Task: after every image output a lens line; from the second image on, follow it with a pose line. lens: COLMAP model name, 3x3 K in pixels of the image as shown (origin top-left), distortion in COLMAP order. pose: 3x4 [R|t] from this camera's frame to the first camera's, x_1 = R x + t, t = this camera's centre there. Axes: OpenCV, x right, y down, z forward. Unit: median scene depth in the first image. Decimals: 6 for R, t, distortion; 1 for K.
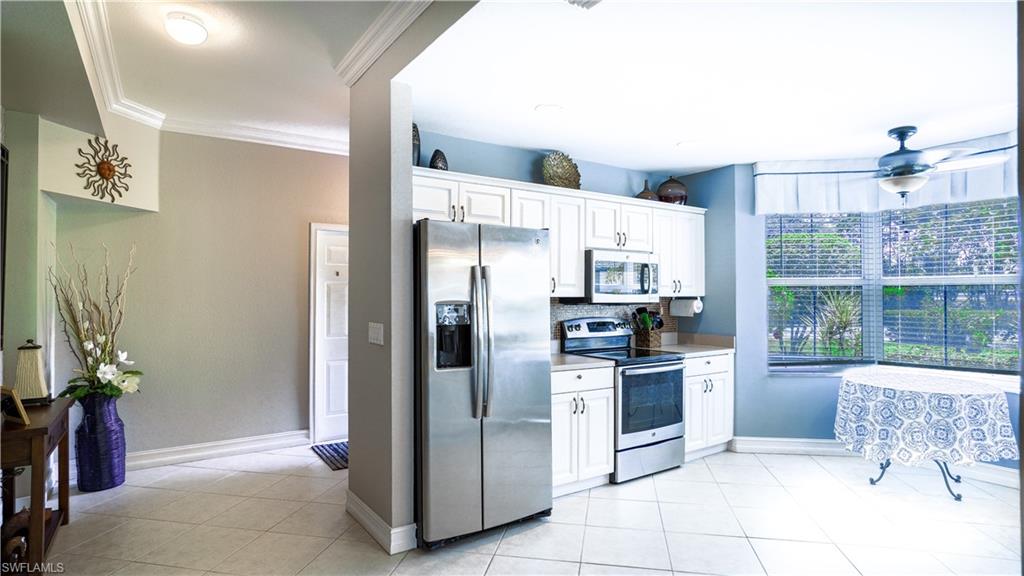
lens RADIAL K [[545.3, 0, 512.0], [0, 545.3, 288.0], [0, 0, 1]] dist [-0.005149, 0.001071]
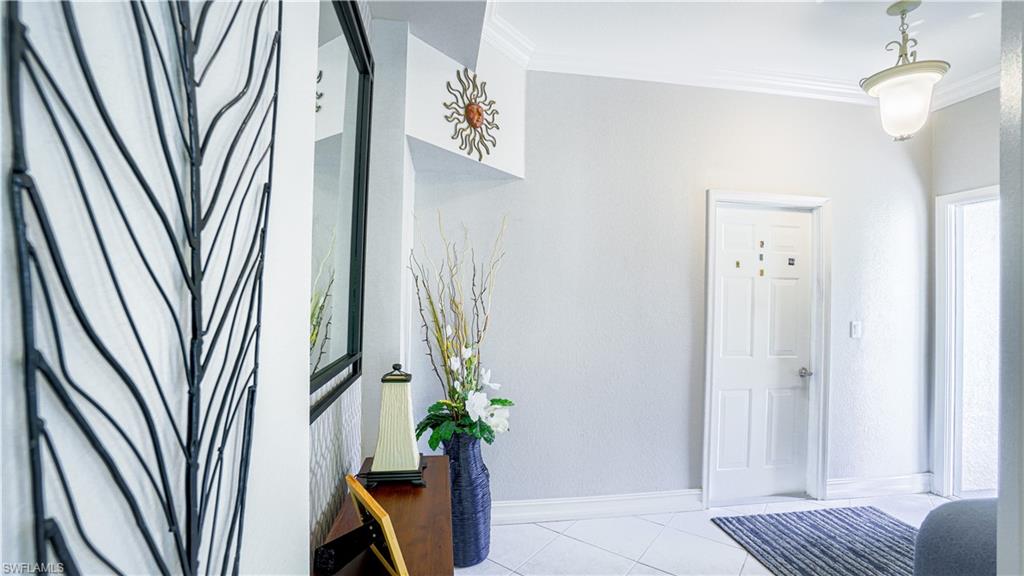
lens RADIAL K [[452.0, 0, 512.0], [0, 452.0, 288.0], [0, 0, 1]] dist [-0.068062, 0.024508]
pose [[0.916492, 0.014504, -0.399789, -0.466680], [-0.014424, 0.999891, 0.003210, 0.006993], [0.399792, 0.002824, 0.916601, 0.486273]]
